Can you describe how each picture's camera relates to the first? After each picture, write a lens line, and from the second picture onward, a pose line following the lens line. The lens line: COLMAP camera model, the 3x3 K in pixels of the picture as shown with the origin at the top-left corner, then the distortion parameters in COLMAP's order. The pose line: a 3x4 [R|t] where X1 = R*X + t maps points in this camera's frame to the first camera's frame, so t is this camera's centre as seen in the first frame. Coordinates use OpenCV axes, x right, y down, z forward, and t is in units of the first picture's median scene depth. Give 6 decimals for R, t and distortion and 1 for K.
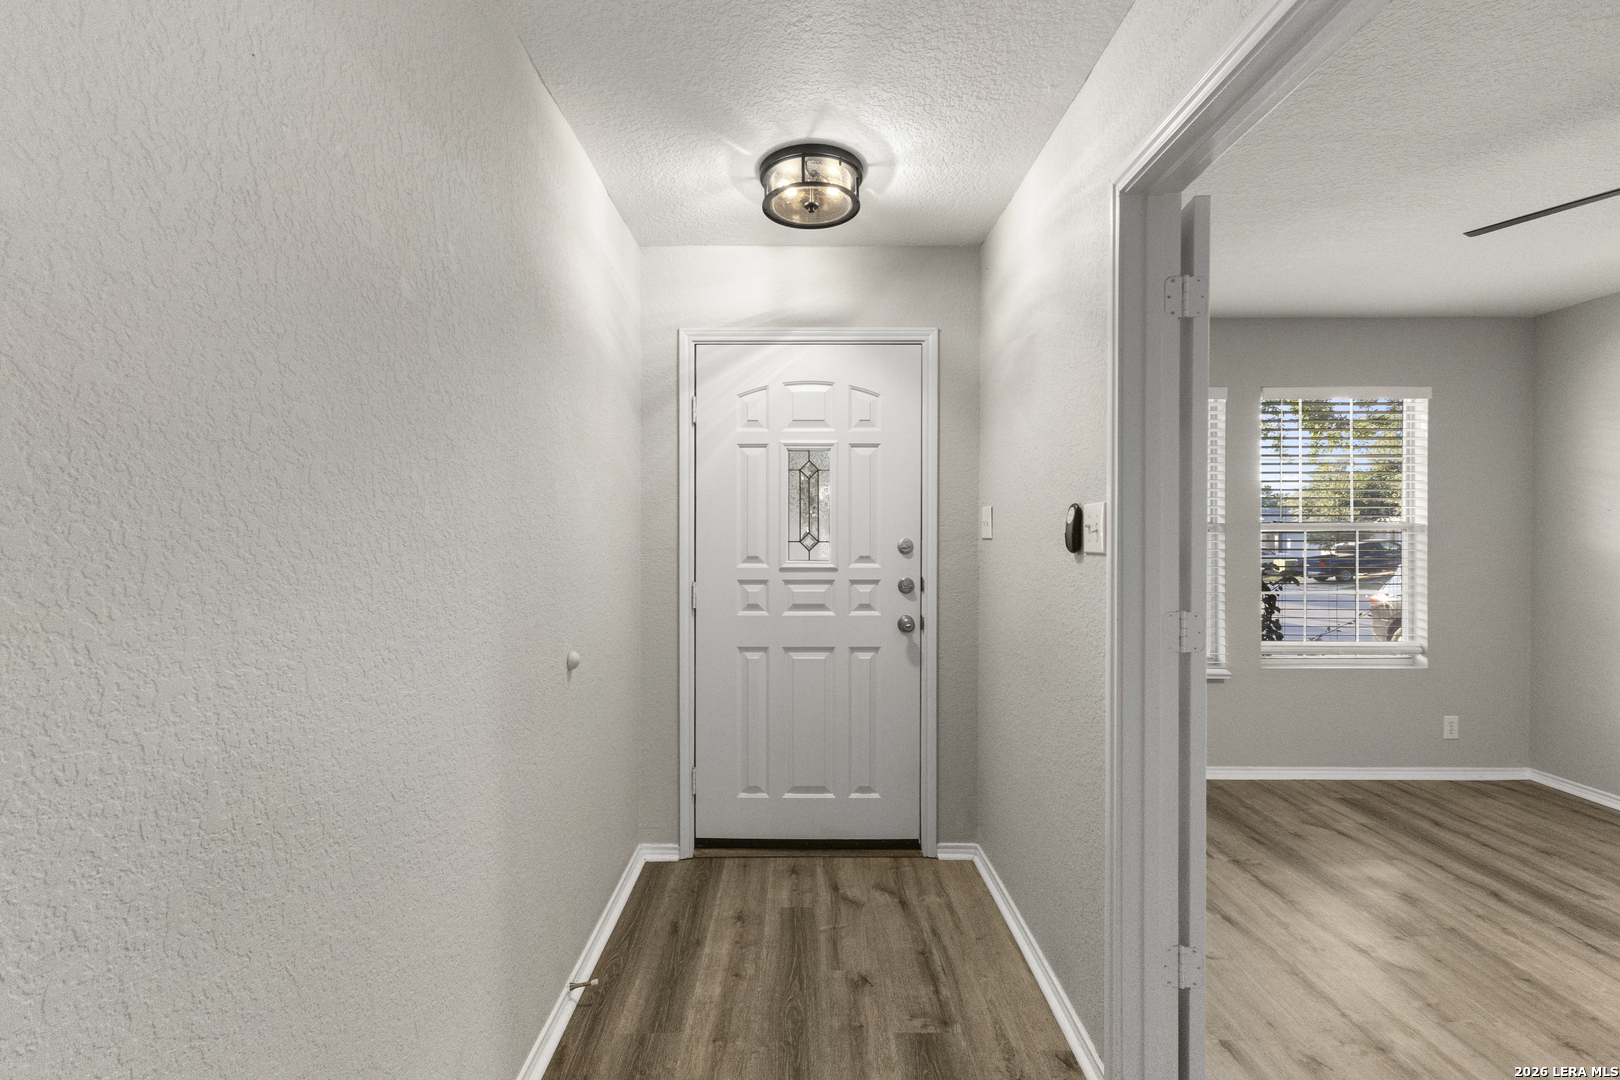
lens RADIAL K [[712.1, 0, 774.9], [0, 712.1, 531.8], [0, 0, 1]] dist [0.007878, -0.003420]
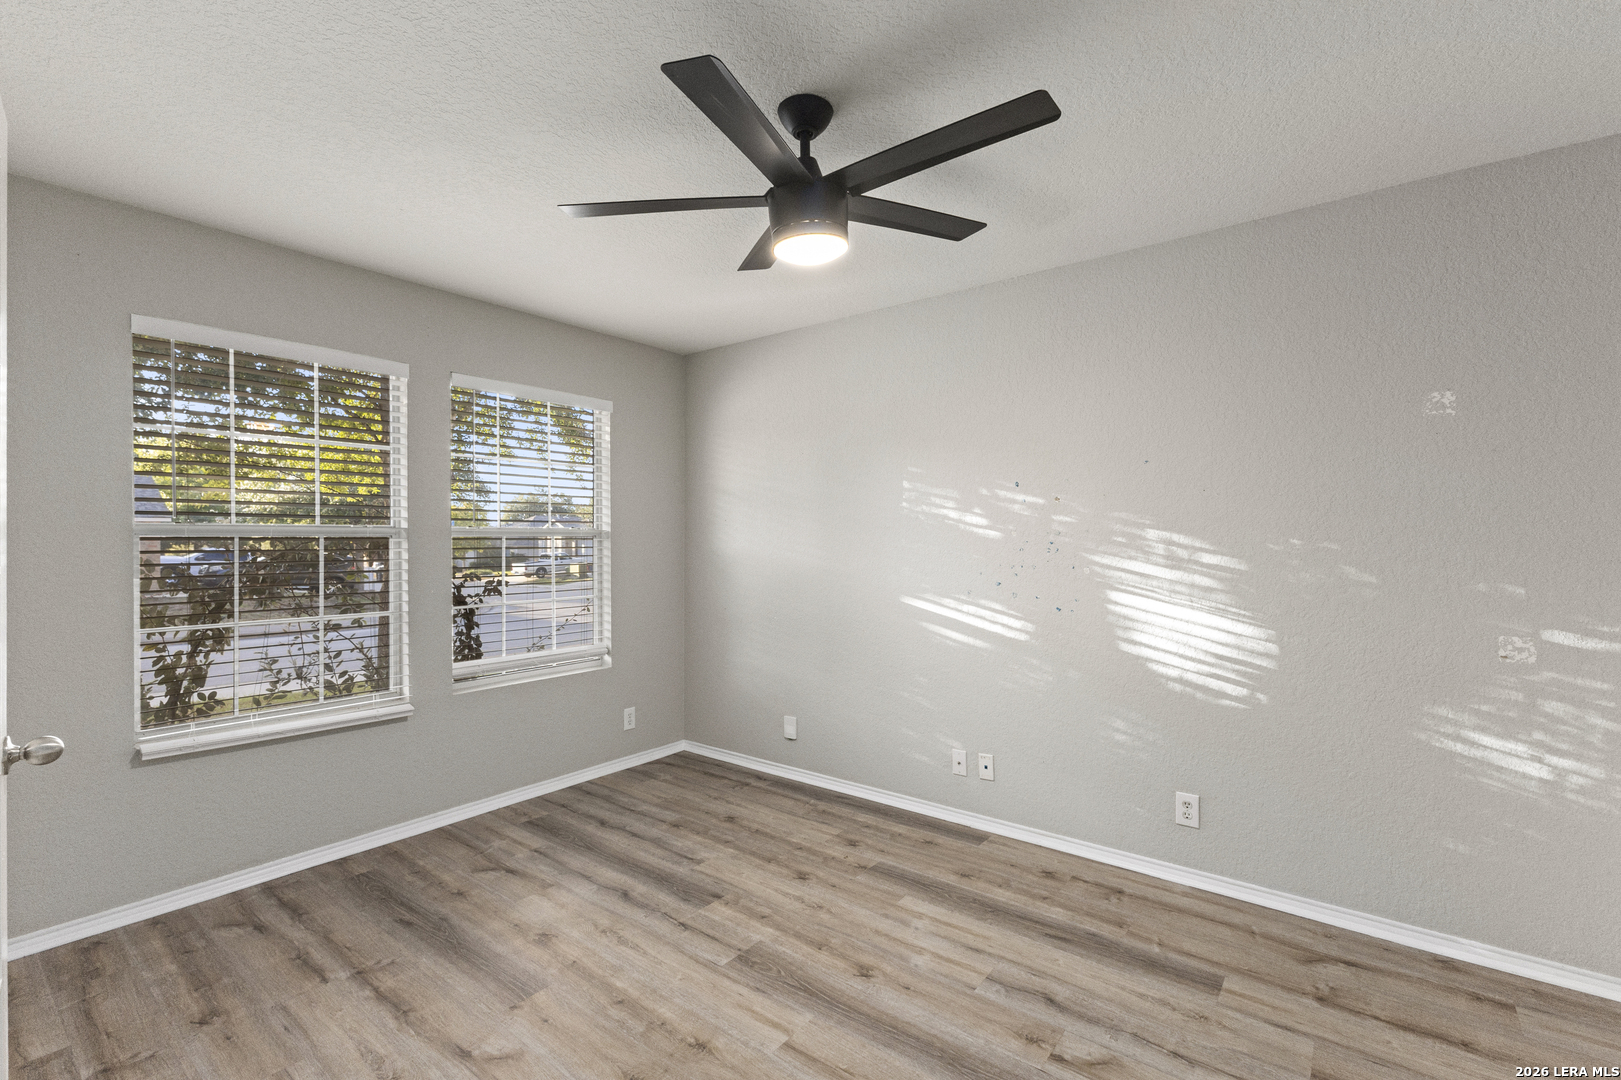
lens RADIAL K [[712.6, 0, 816.1], [0, 712.6, 539.3], [0, 0, 1]] dist [0.007878, -0.003420]
pose [[0.608181, -0.002117, 0.793796, 0.274700], [0.003093, 0.999995, 0.000297, 0.002582], [-0.793792, 0.002274, 0.608185, 0.124844]]
